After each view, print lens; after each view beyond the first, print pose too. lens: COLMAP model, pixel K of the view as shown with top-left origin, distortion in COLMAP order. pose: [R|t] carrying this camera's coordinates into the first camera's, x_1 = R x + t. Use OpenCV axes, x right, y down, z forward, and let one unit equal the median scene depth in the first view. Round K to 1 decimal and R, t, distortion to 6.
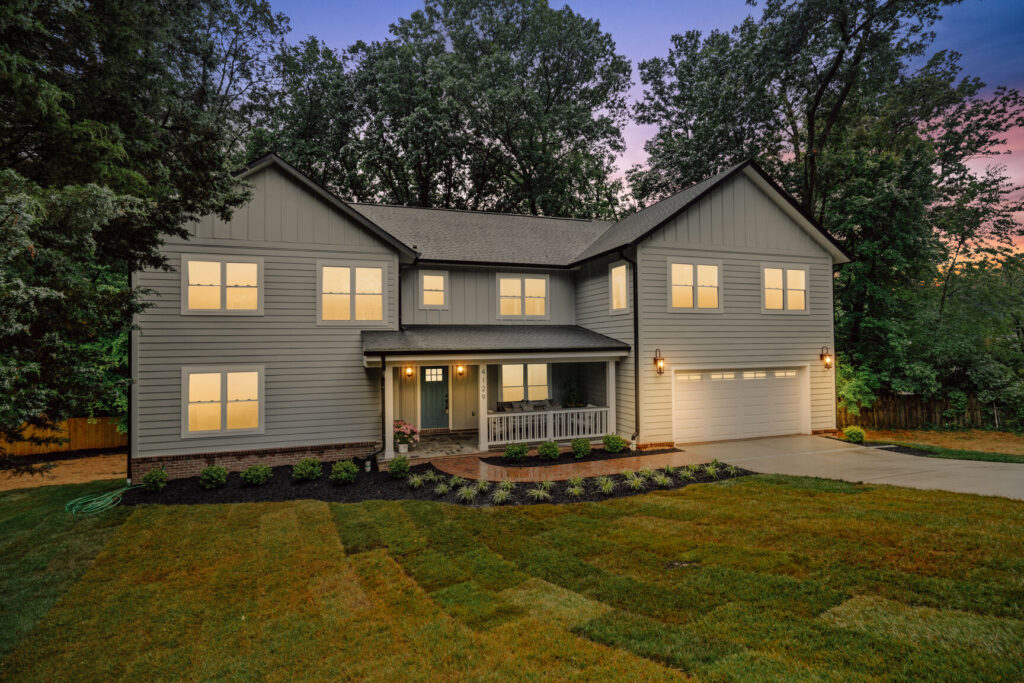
lens RADIAL K [[474.3, 0, 538.1], [0, 474.3, 337.0], [0, 0, 1]] dist [-0.007700, 0.000509]
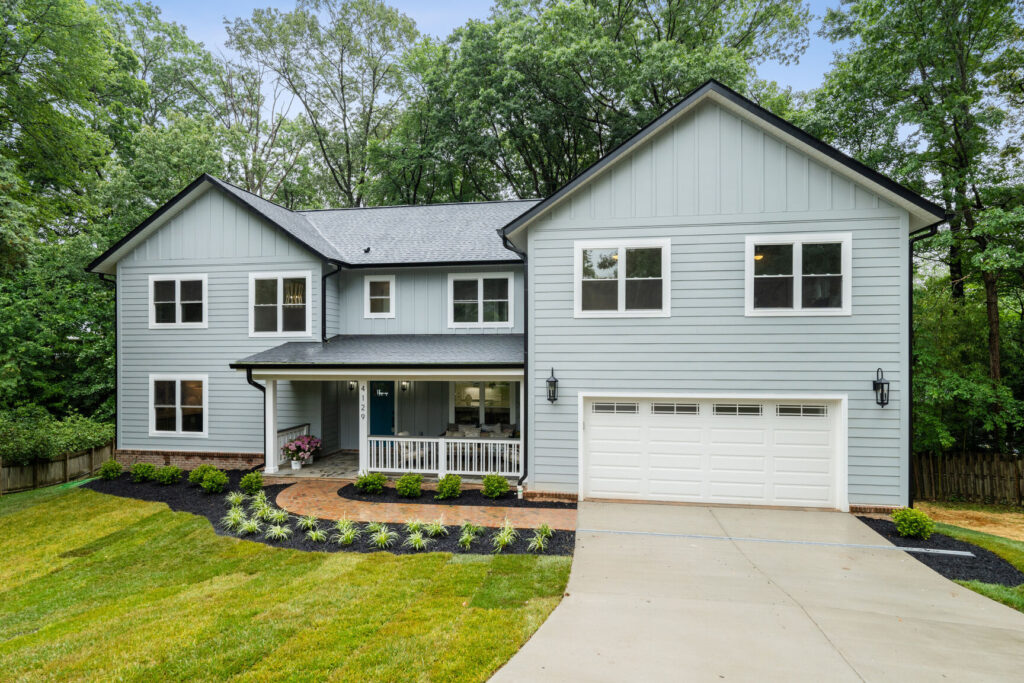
lens RADIAL K [[552.5, 0, 548.3], [0, 552.5, 351.5], [0, 0, 1]] dist [-0.007602, 0.001303]
pose [[0.891327, 0.009740, -0.453255, 0.640055], [-0.001071, 0.999812, 0.019379, -0.016084], [0.453359, -0.016787, 0.891170, 0.226366]]
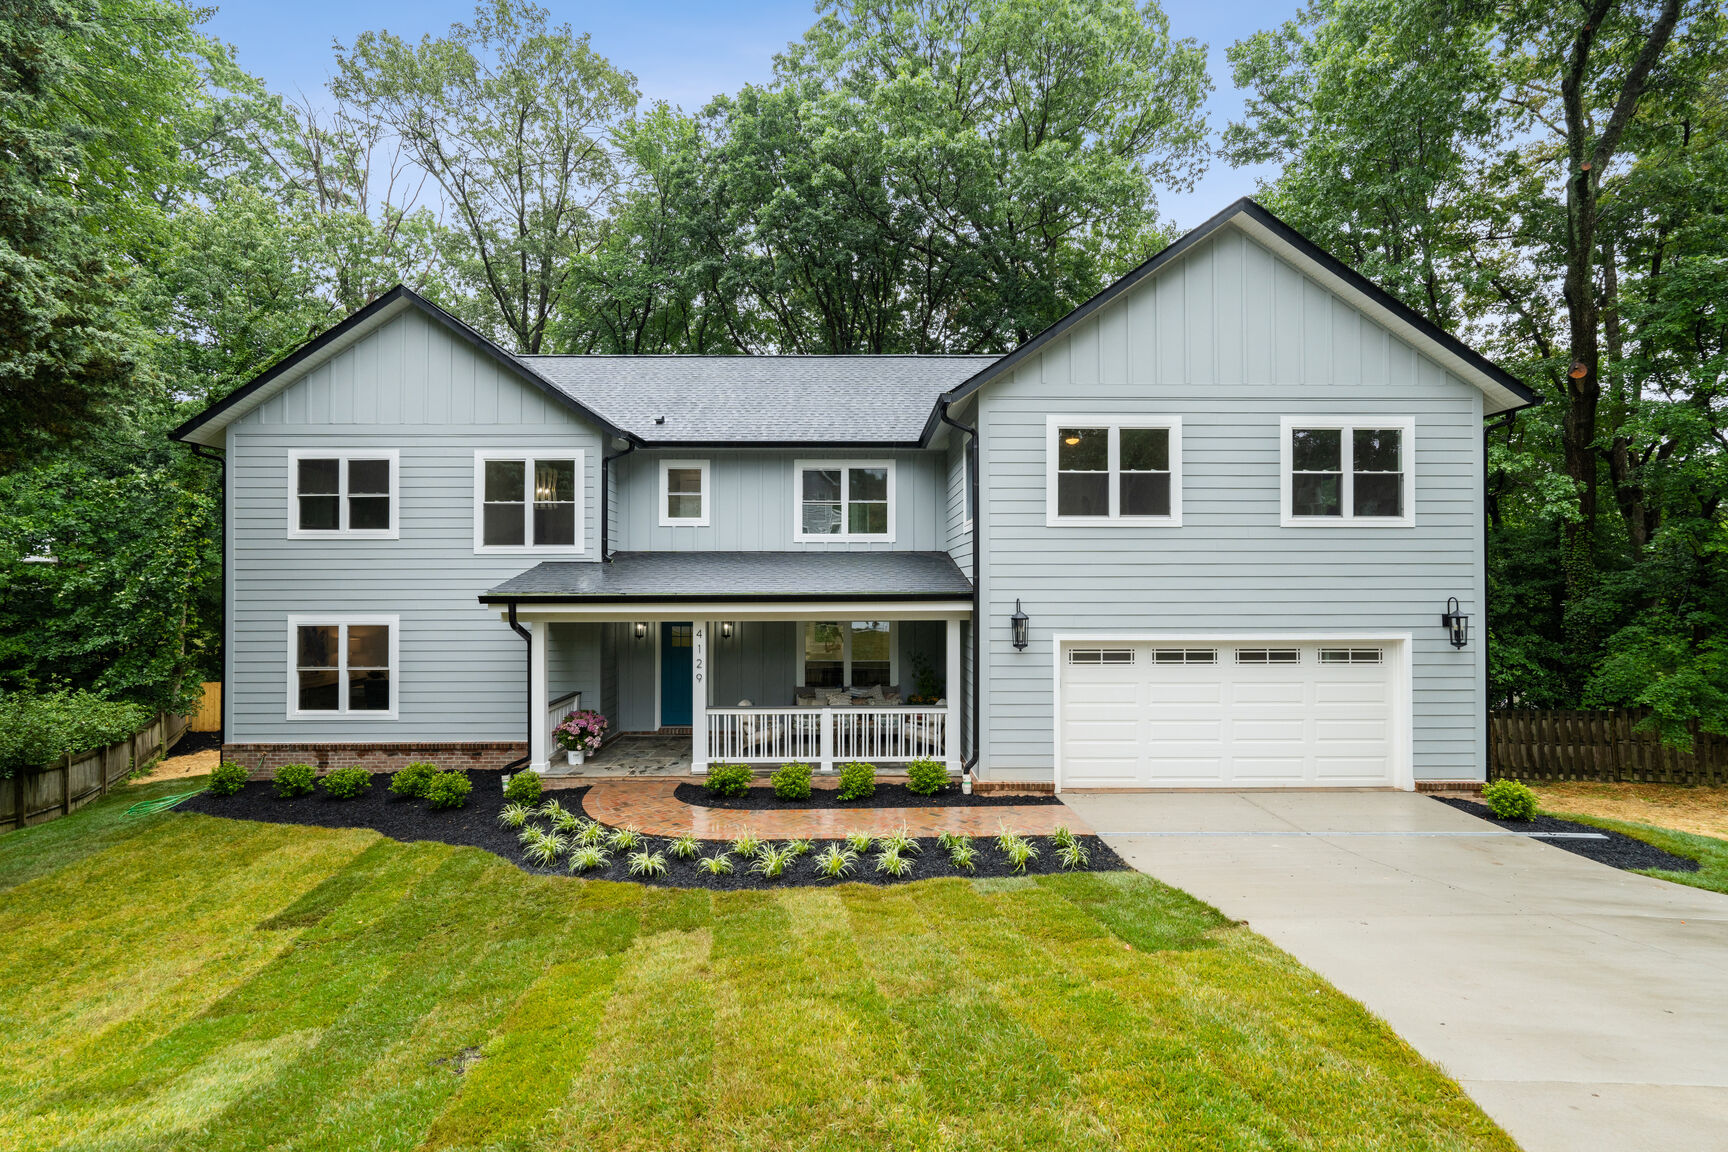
lens RADIAL K [[800.4, 0, 905.9], [0, 800.4, 575.0], [0, 0, 1]] dist [-0.007700, 0.000509]
pose [[0.956009, 0.005719, -0.293283, 0.389399], [-0.003912, 0.999970, 0.006747, -0.004858], [0.293313, -0.005303, 0.956002, 0.147884]]
